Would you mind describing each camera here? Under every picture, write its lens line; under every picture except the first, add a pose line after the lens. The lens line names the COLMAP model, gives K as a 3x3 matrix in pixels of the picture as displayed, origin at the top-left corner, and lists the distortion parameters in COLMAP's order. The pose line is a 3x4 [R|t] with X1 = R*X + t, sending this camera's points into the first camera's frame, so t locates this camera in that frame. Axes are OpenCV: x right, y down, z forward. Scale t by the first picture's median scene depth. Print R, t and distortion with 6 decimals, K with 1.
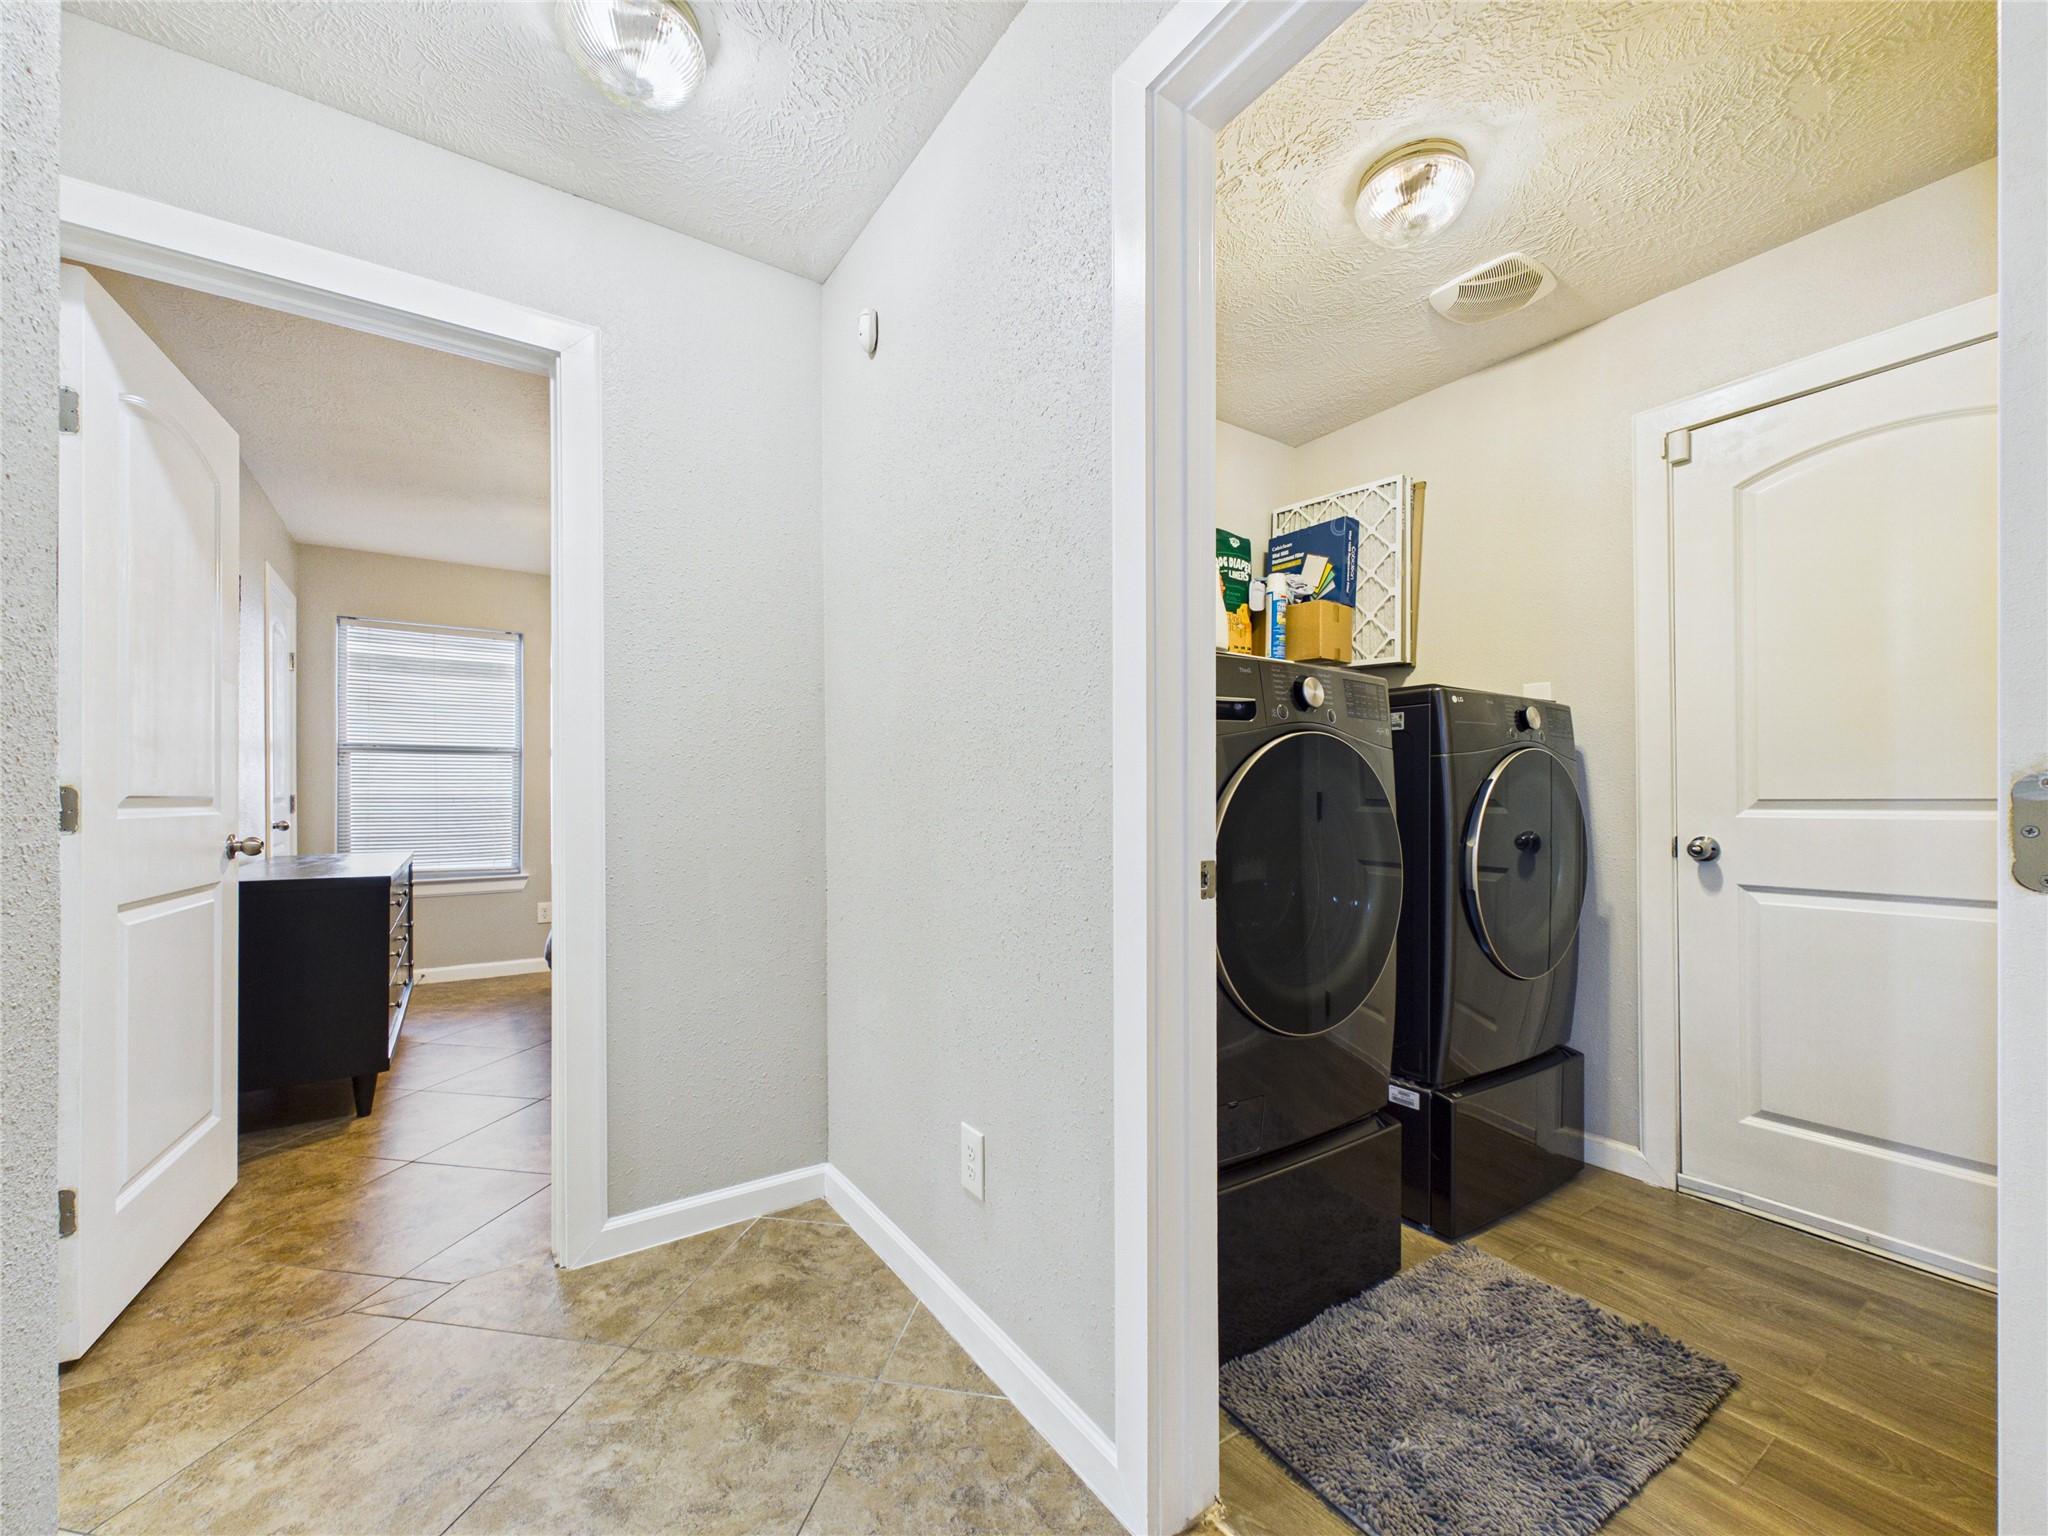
lens RADIAL K [[822.6, 0, 1030.2], [0, 822.6, 782.9], [0, 0, 1]] dist [0.004559, -0.000578]
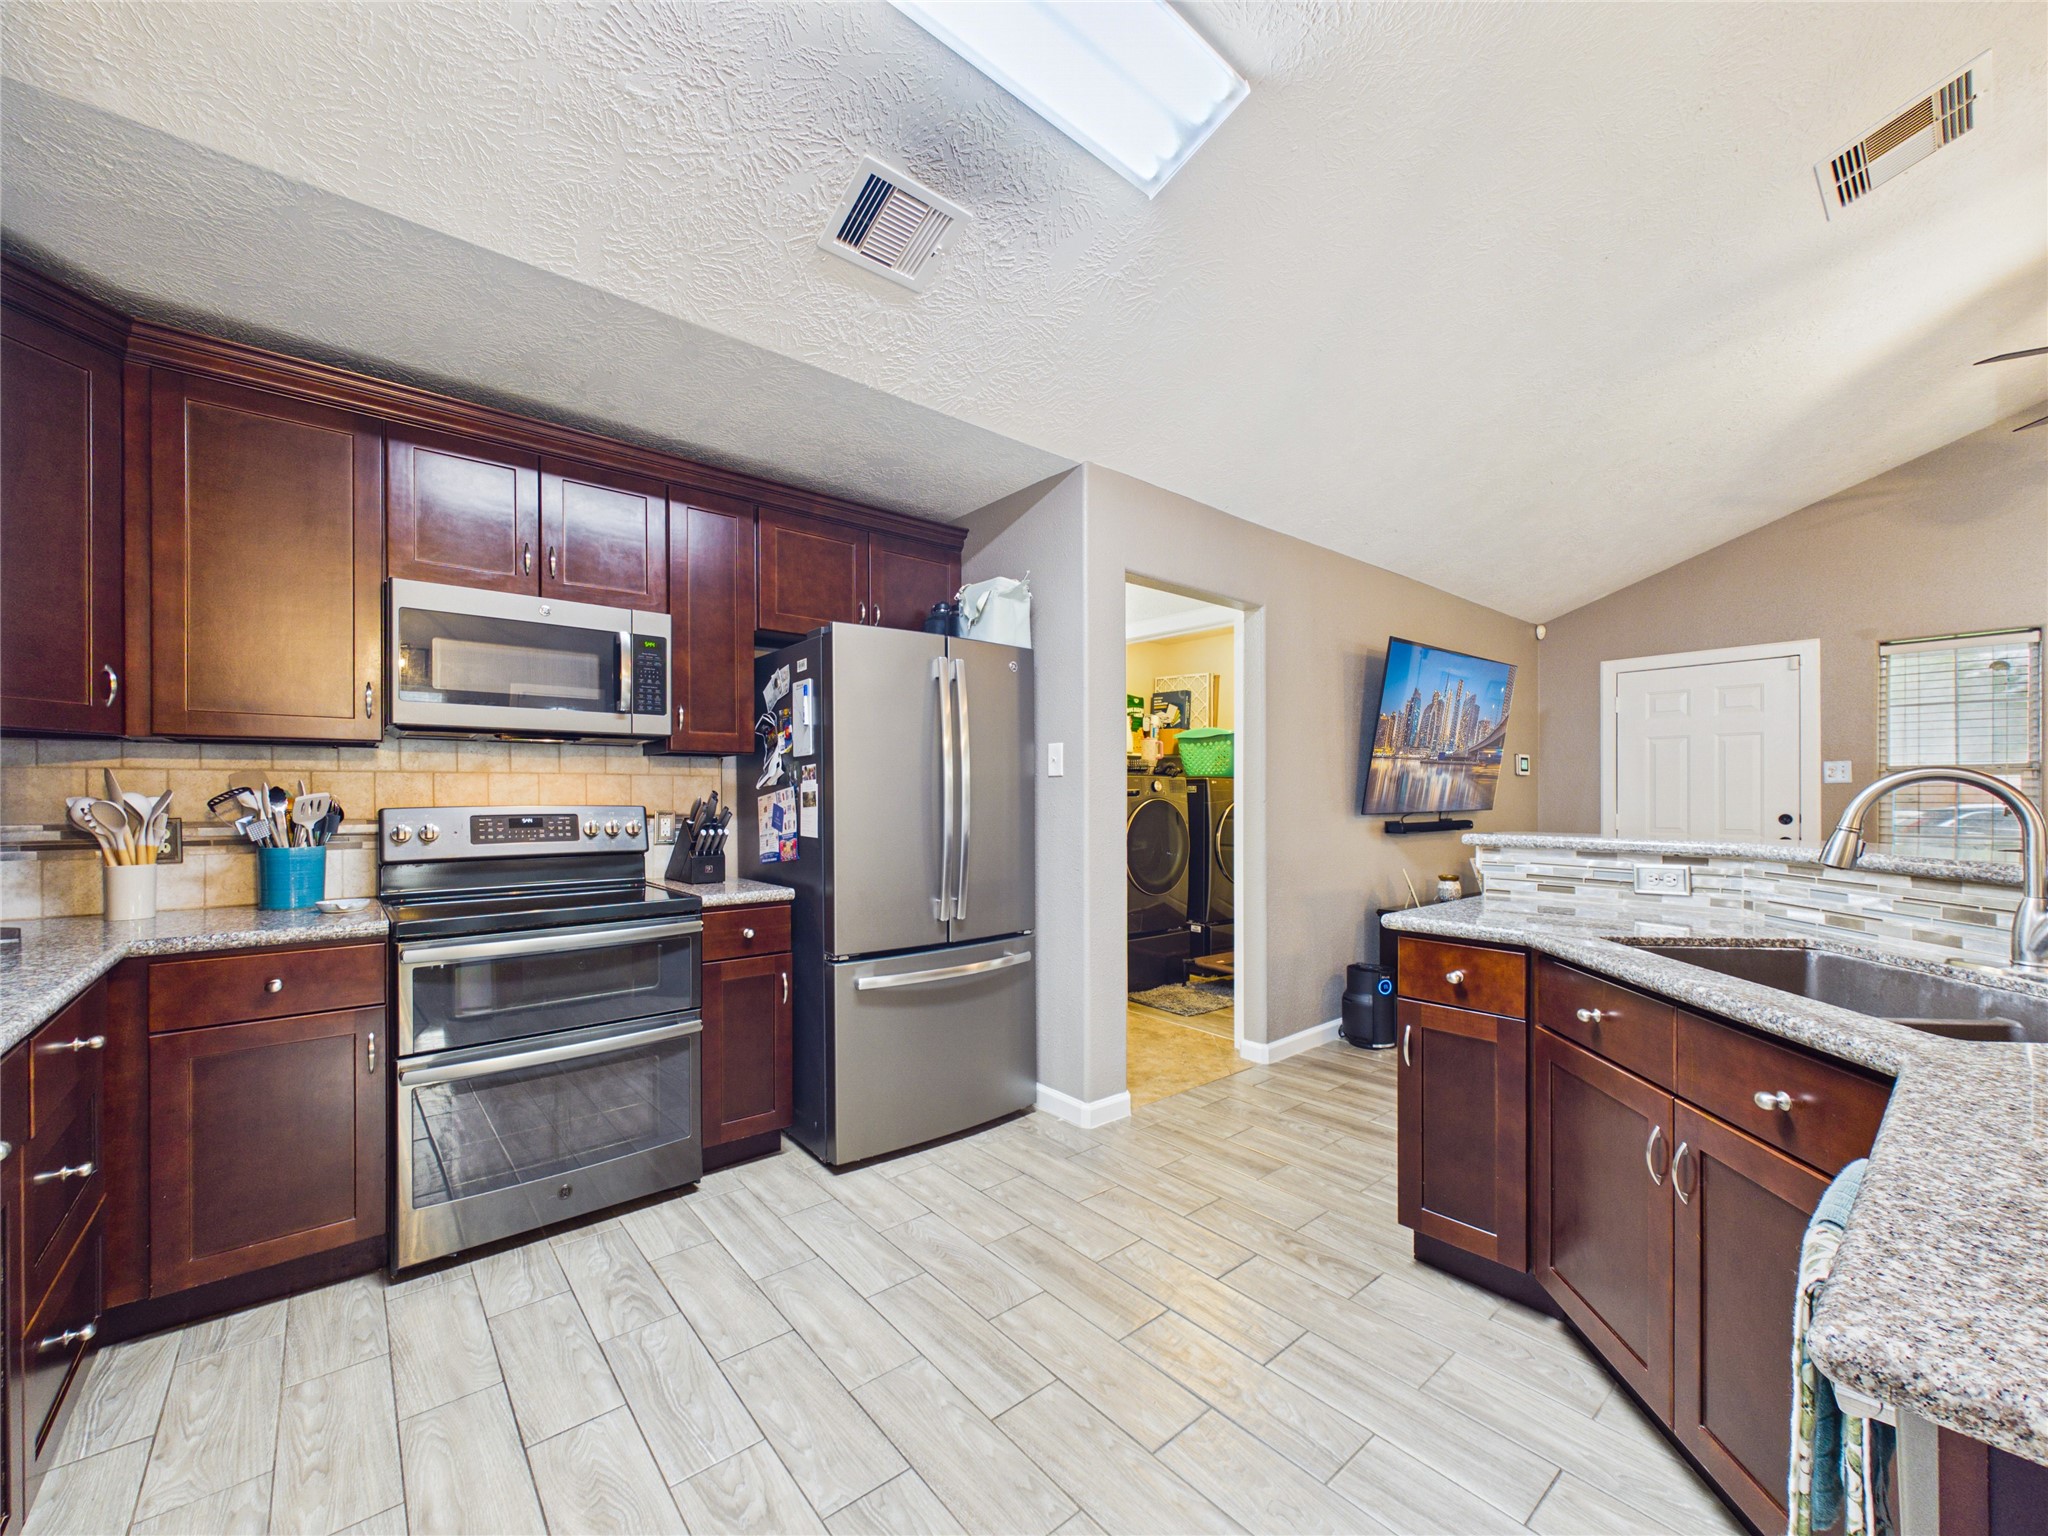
lens RADIAL K [[822.6, 0, 1017.4], [0, 822.6, 790.5], [0, 0, 1]] dist [0.004559, -0.000578]
pose [[0.996259, 0.001239, 0.086412, -0.266092], [-0.001812, 0.999977, 0.006553, -0.064672], [-0.086401, -0.006685, 0.996238, -1.200606]]
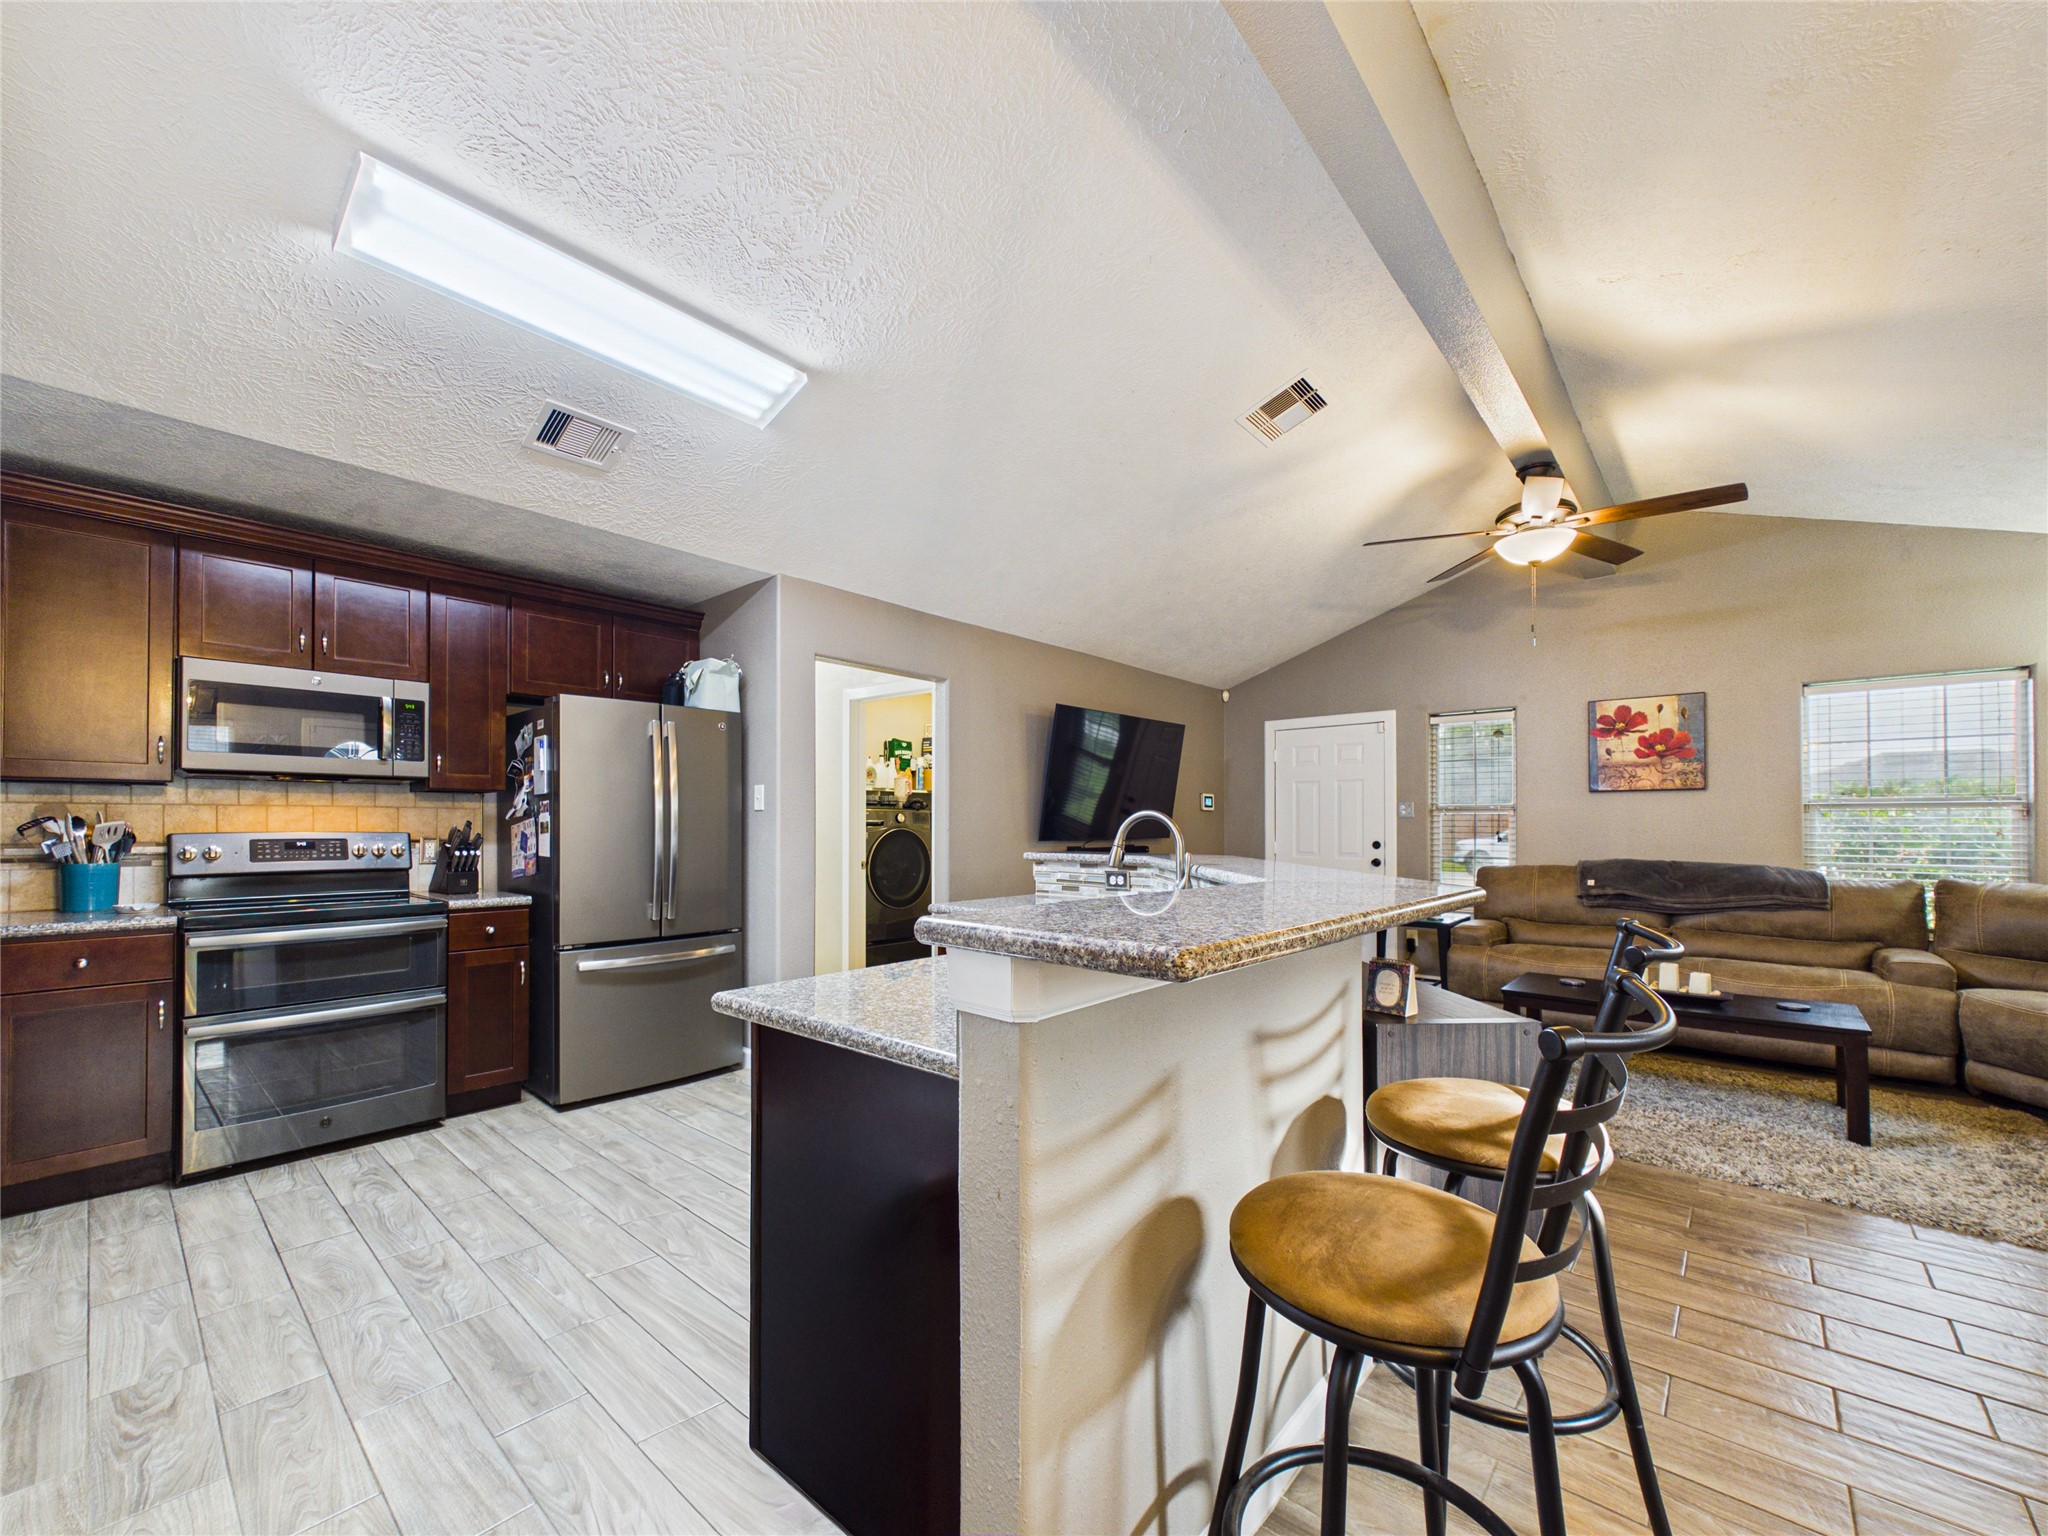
lens RADIAL K [[822.6, 0, 1016.2], [0, 822.6, 814.4], [0, 0, 1]] dist [0.004559, -0.000578]
pose [[0.972203, 0.006599, 0.234045, -0.014110], [-0.006248, 0.999978, -0.002240, -0.069396], [-0.234055, 0.000716, 0.972223, -1.620804]]
